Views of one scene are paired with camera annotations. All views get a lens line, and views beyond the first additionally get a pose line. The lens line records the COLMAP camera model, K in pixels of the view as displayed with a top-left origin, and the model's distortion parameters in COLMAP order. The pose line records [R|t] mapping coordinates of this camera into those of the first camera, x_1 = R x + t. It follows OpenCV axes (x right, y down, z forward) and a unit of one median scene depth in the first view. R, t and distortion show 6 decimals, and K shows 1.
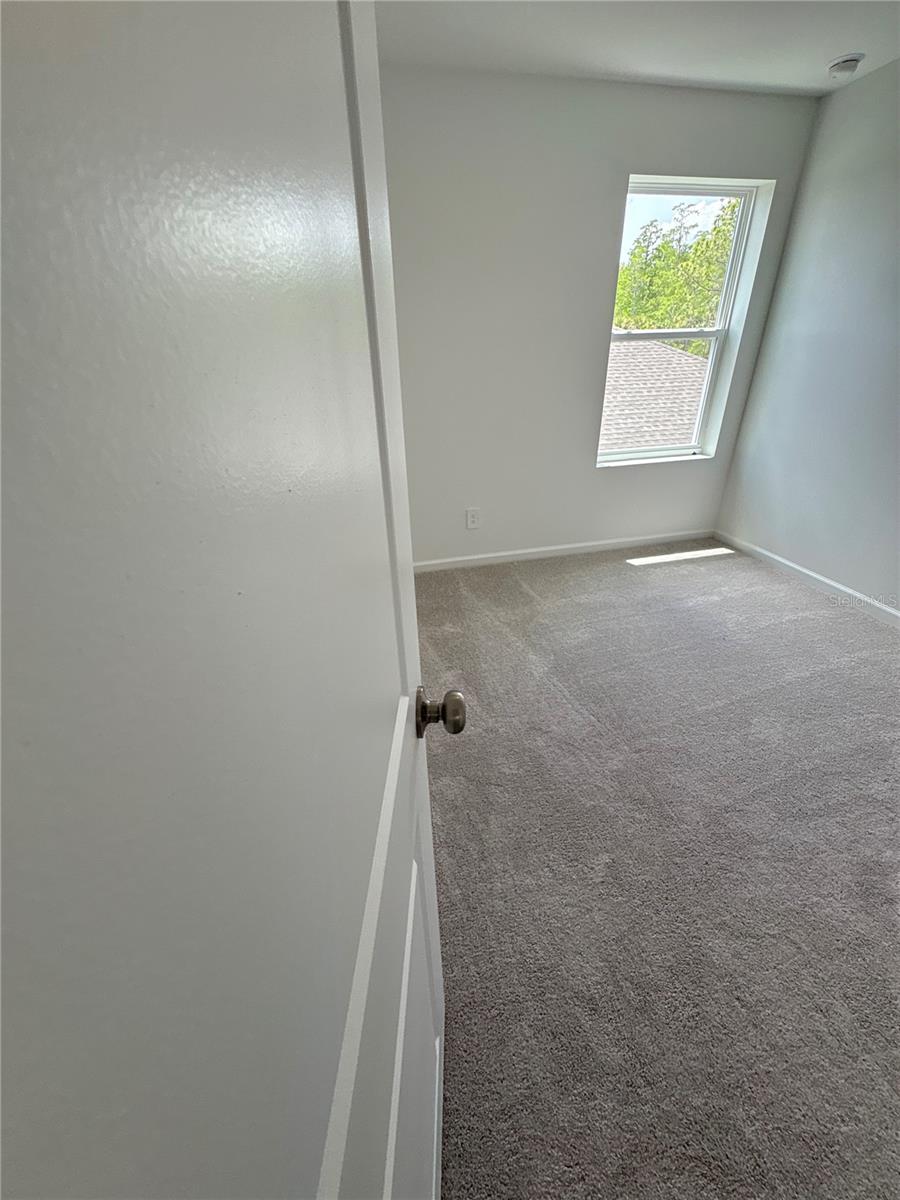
lens RADIAL K [[478.2, 0, 449.3], [0, 478.2, 602.5], [0, 0, 1]] dist [-0.002388, 0.000507]
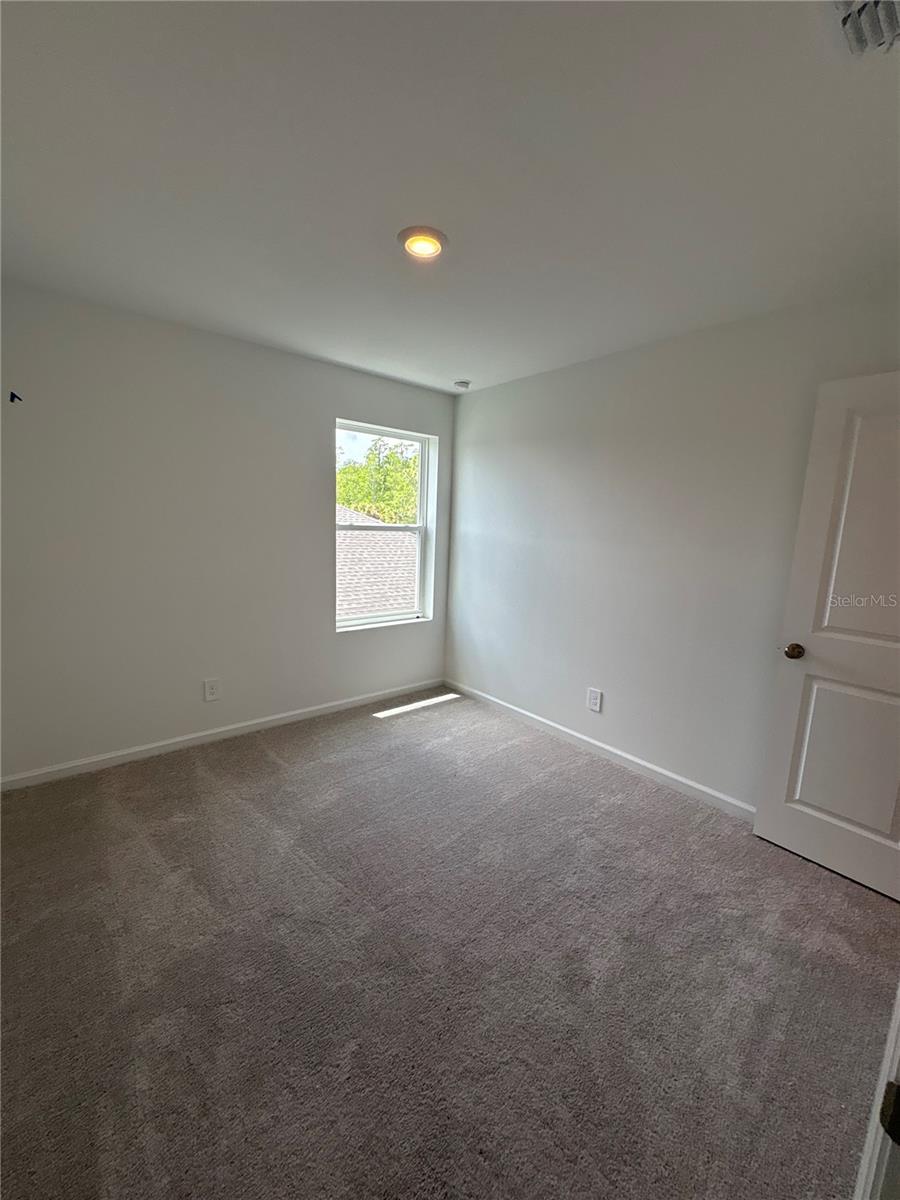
lens RADIAL K [[478.2, 0, 450.8], [0, 478.2, 603.8], [0, 0, 1]] dist [-0.002388, 0.000507]
pose [[0.888454, -0.015678, 0.458697, 0.045110], [0.160097, 0.947229, -0.277718, 0.003802], [-0.430137, 0.320175, 0.844079, -0.077231]]
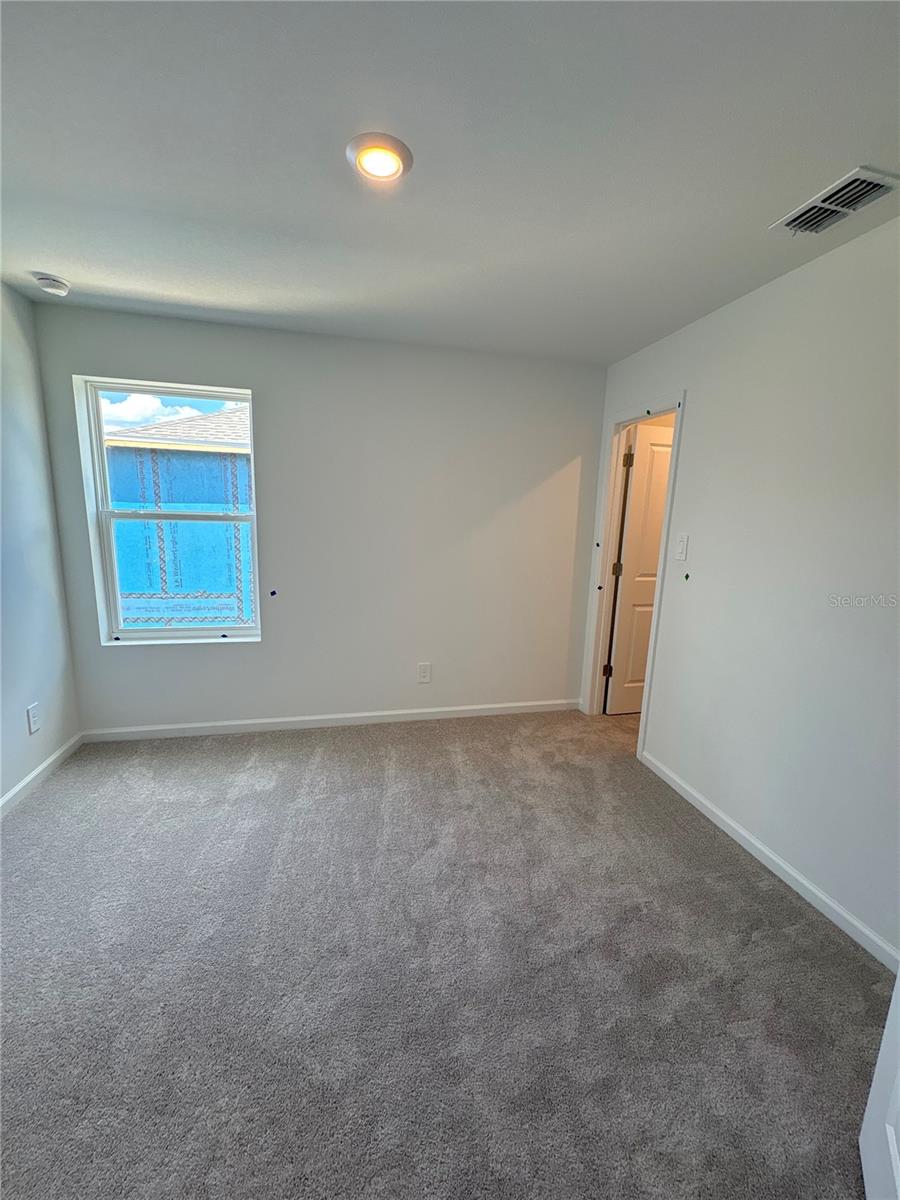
lens RADIAL K [[478.2, 0, 450.9], [0, 478.2, 601.1], [0, 0, 1]] dist [-0.002388, 0.000507]
pose [[0.998386, 0.055856, 0.010306, 1.178609], [-0.049958, 0.949905, -0.308520, -0.149401], [-0.027022, 0.307507, 0.951162, 0.142147]]
